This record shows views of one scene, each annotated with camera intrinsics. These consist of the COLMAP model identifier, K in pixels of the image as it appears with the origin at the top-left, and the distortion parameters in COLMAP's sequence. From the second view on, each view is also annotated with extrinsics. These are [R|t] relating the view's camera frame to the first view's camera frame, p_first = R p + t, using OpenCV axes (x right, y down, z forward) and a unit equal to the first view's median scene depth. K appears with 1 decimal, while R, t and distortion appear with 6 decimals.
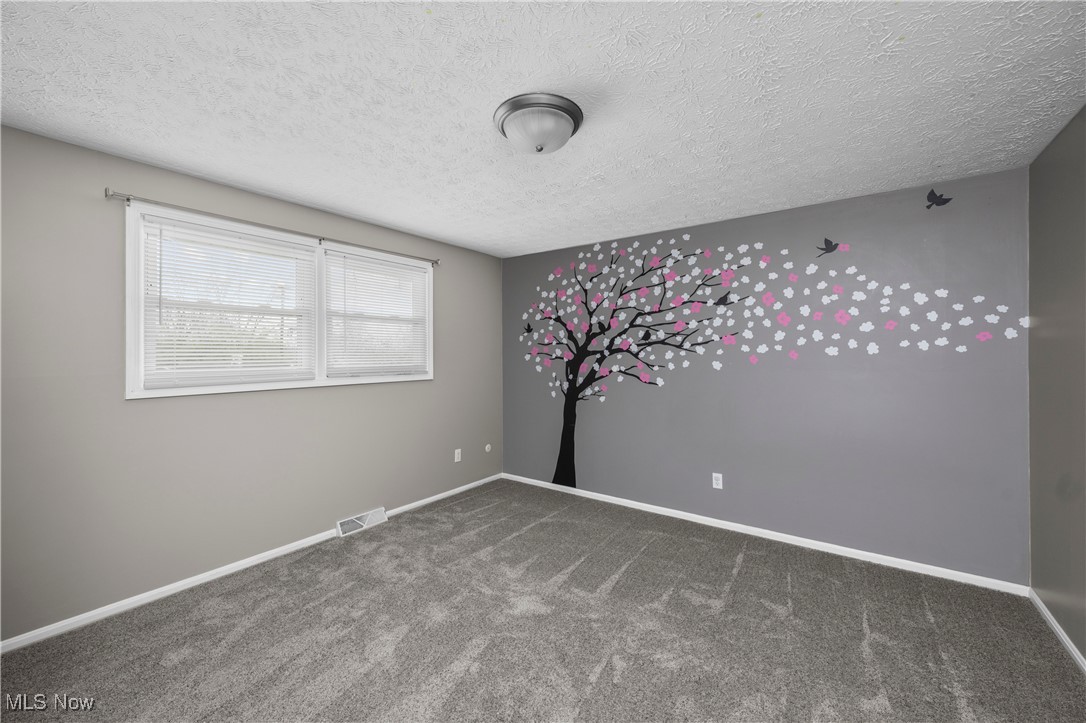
lens RADIAL K [[430.0, 0, 534.9], [0, 430.0, 357.1], [0, 0, 1]] dist [0.001221, 0.000038]
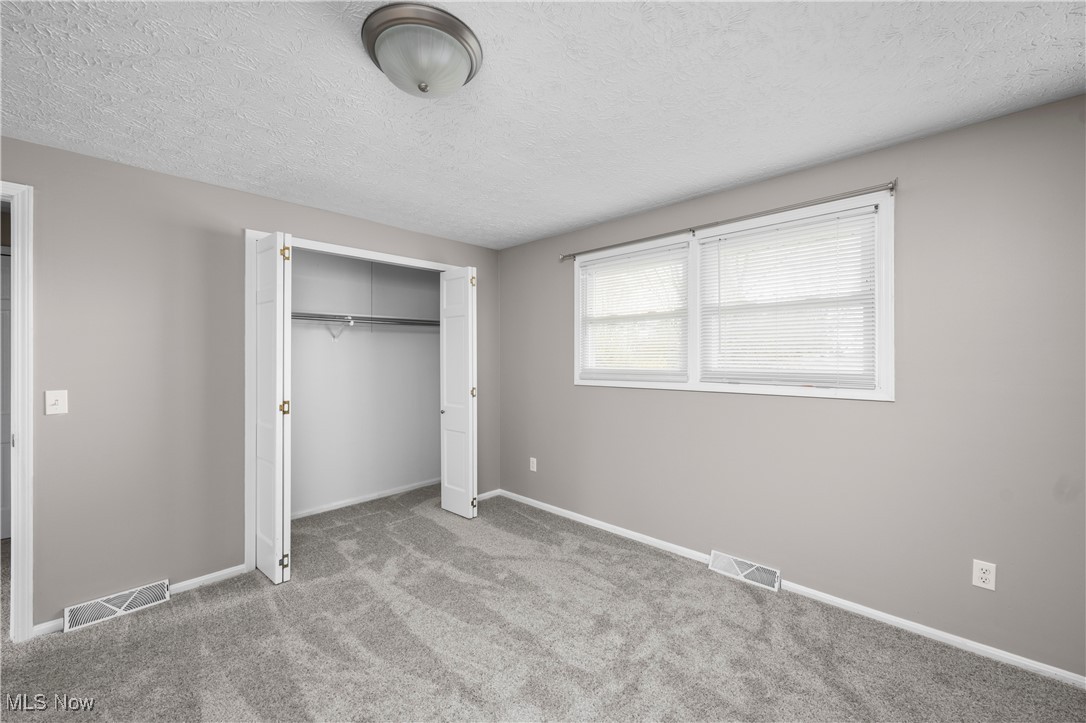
lens RADIAL K [[430.0, 0, 534.9], [0, 430.0, 357.1], [0, 0, 1]] dist [0.001221, 0.000038]
pose [[-0.124310, 0.010014, -0.992193, 0.456224], [0.000801, 0.999950, 0.009992, -0.013294], [0.992243, 0.000448, -0.124311, 0.778265]]
